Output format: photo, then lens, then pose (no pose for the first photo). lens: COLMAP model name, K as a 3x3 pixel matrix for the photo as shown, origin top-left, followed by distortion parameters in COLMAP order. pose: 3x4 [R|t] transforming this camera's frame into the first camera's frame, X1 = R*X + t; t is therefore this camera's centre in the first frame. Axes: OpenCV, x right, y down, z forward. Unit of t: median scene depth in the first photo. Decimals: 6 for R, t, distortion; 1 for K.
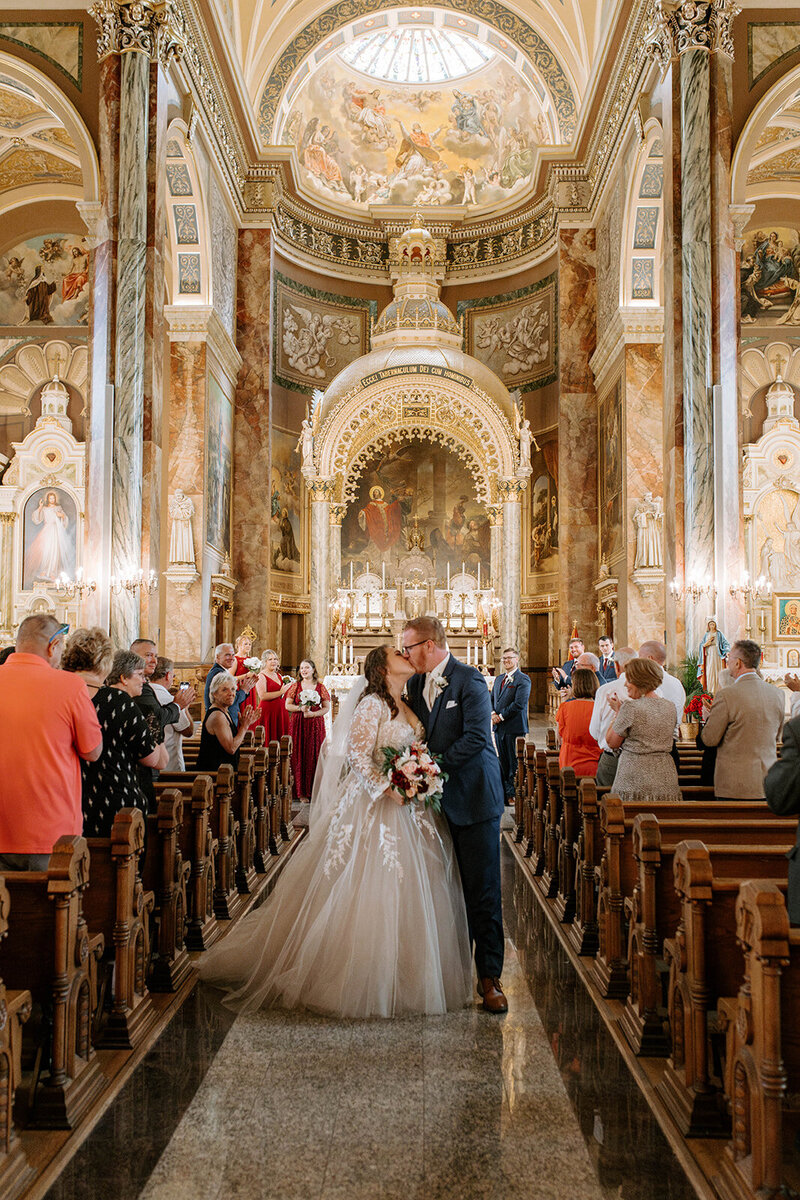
lens RADIAL K [[1375.2, 0, 421.7], [0, 1375.2, 599.5], [0, 0, 1]] dist [0.007043, -0.003636]
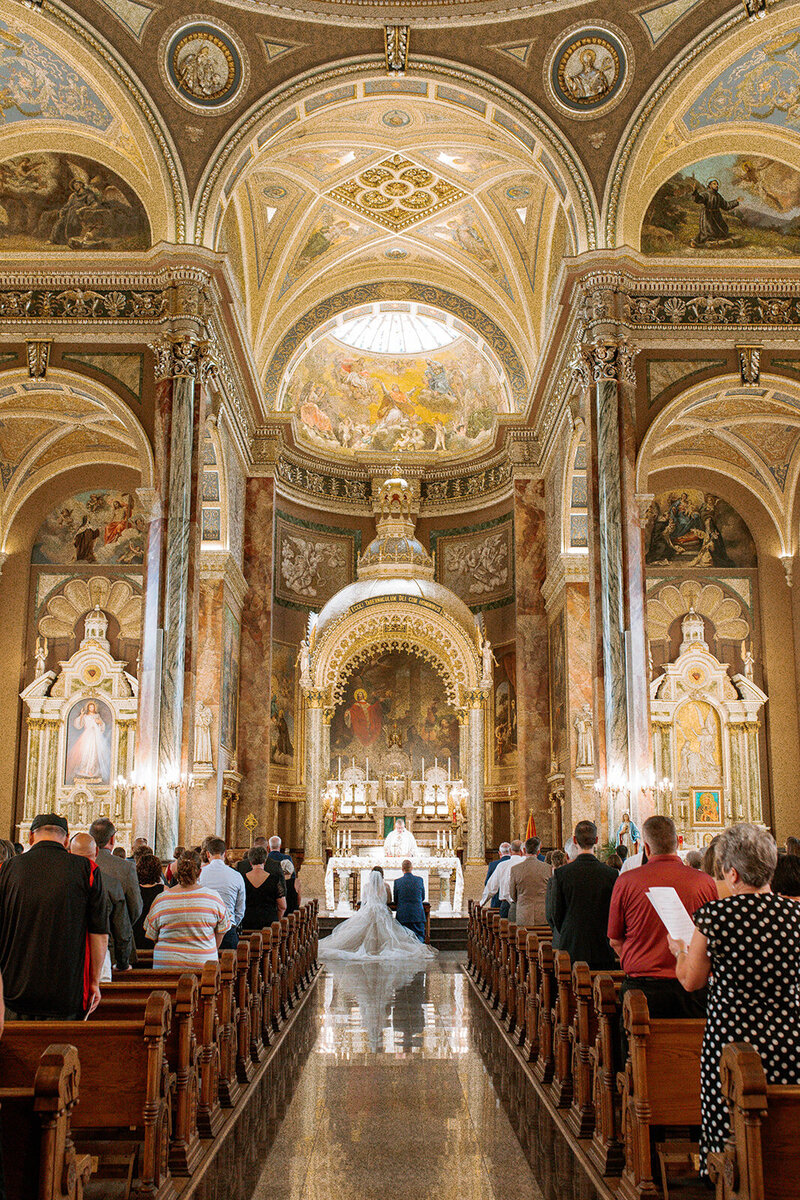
lens RADIAL K [[1375.2, 0, 421.7], [0, 1375.2, 599.5], [0, 0, 1]] dist [0.007043, -0.003636]
pose [[0.999832, -0.000246, 0.018338, -0.003420], [0.002598, 0.991727, -0.128336, -0.011665], [-0.018155, 0.128362, 0.991561, -0.192424]]
